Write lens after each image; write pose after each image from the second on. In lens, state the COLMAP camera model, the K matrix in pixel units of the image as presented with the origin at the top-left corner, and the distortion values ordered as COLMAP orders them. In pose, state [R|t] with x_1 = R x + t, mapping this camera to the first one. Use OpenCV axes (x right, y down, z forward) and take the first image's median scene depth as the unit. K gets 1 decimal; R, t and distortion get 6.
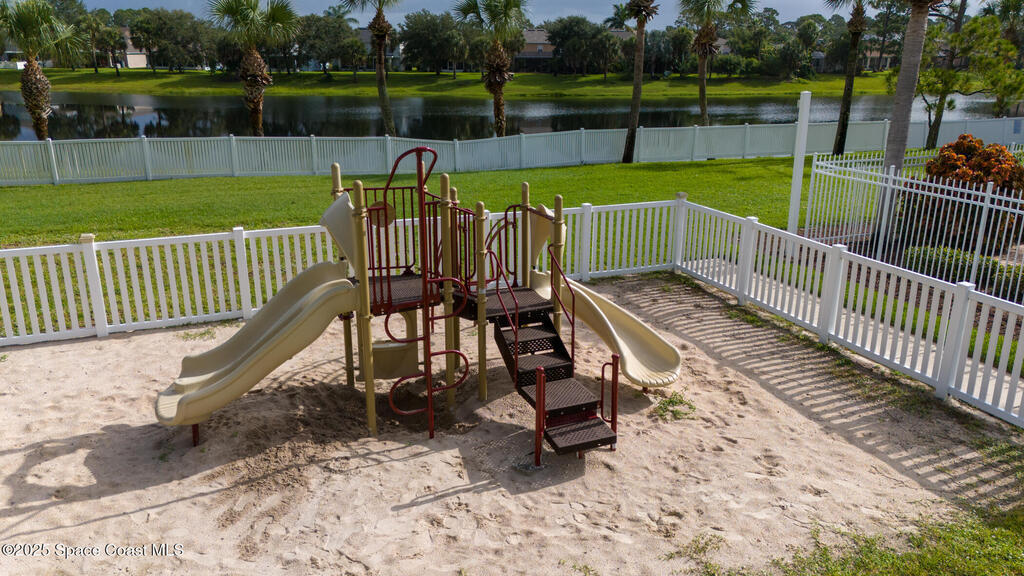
lens RADIAL K [[751.4, 0, 512.0], [0, 751.4, 288.0], [0, 0, 1]] dist [0.089979, -0.107424]
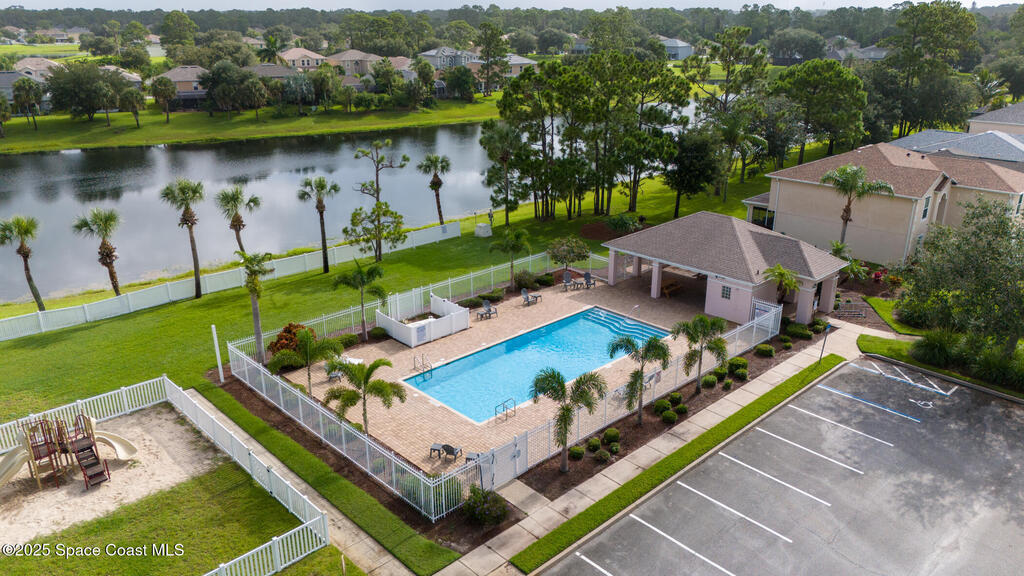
lens RADIAL K [[751.4, 0, 512.0], [0, 751.4, 288.0], [0, 0, 1]] dist [0.089979, -0.107424]
pose [[0.930404, -0.133026, 0.341545, 0.759354], [0.117930, 0.990913, 0.064690, -0.708416], [-0.347047, -0.019910, 0.937637, -3.076679]]
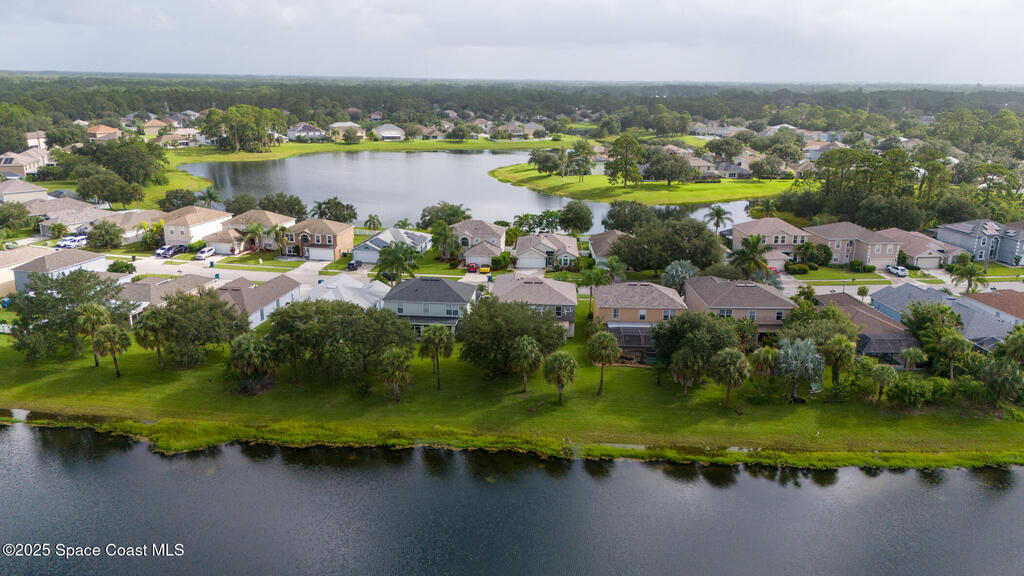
lens RADIAL K [[751.4, 0, 512.0], [0, 751.4, 288.0], [0, 0, 1]] dist [0.089979, -0.107424]
pose [[0.988379, 0.042751, -0.145875, 0.238223], [-0.047743, 0.998382, -0.030887, -5.033154], [0.144318, 0.037493, 0.988821, 3.282224]]
